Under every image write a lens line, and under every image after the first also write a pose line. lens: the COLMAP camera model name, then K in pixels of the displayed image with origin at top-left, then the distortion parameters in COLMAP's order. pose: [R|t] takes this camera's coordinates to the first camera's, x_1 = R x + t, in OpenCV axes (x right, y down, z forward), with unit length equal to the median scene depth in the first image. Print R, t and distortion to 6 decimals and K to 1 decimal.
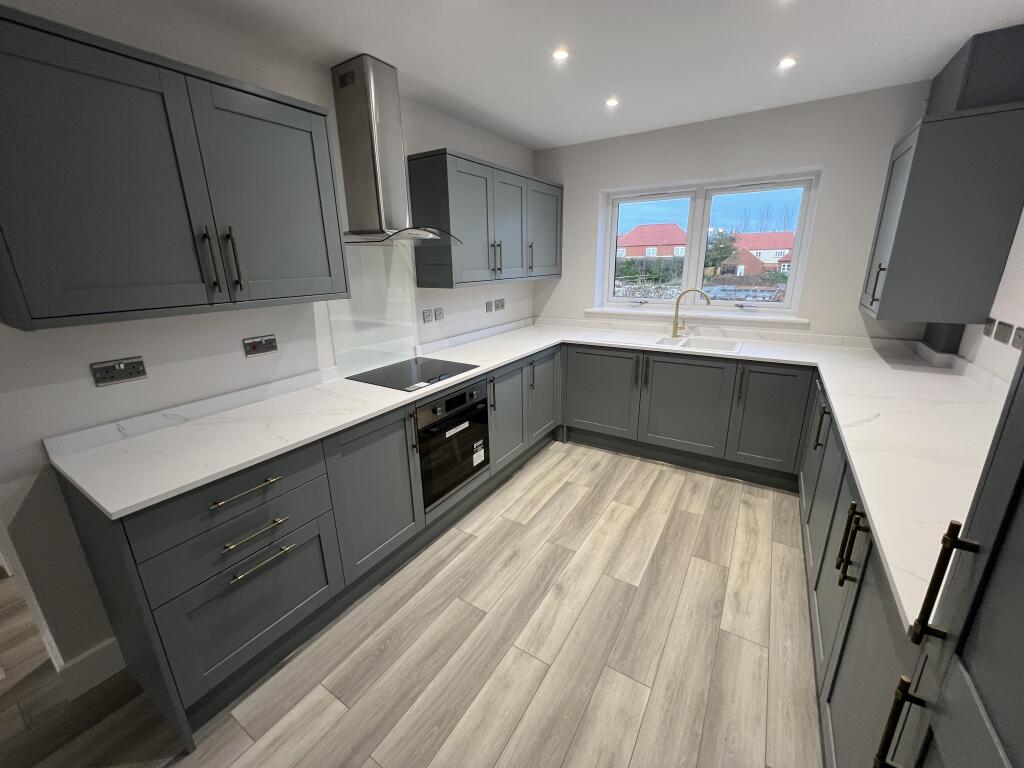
lens RADIAL K [[411.4, 0, 508.6], [0, 411.4, 379.6], [0, 0, 1]] dist [0.006816, -0.001137]
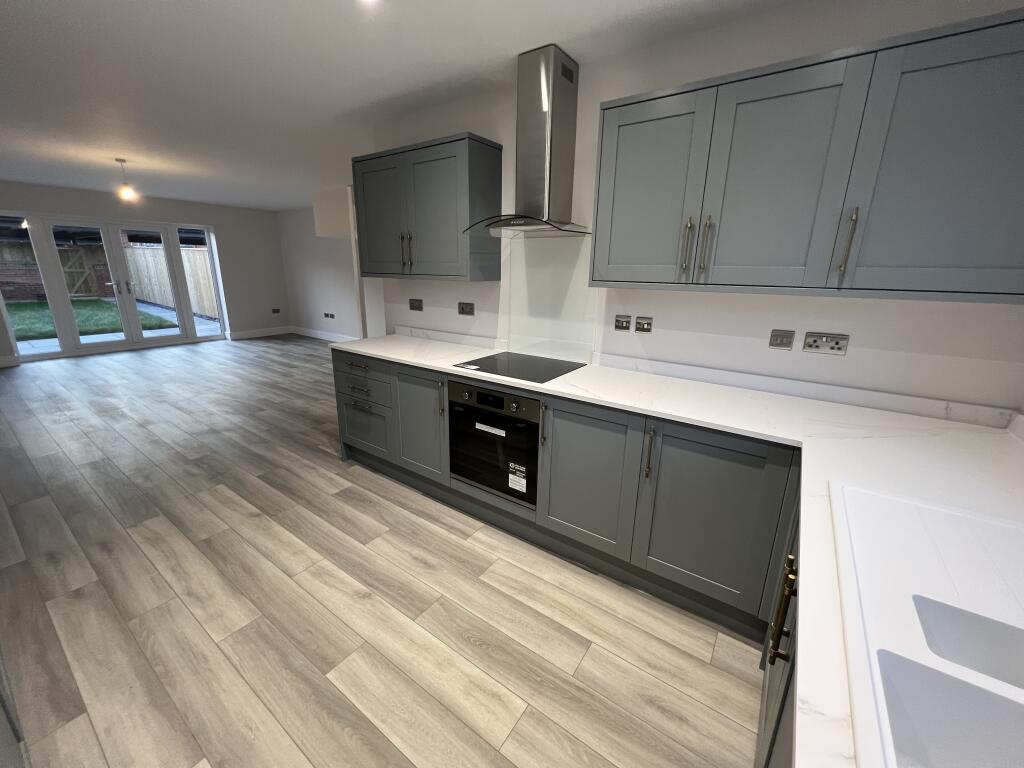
lens RADIAL K [[411.4, 0, 505.4], [0, 411.4, 380.4], [0, 0, 1]] dist [0.006816, -0.001137]
pose [[-0.055975, 0.284532, -0.957031, 0.735213], [-0.289537, 0.912719, 0.288292, -0.261129], [0.955529, 0.293233, 0.031293, 0.958725]]
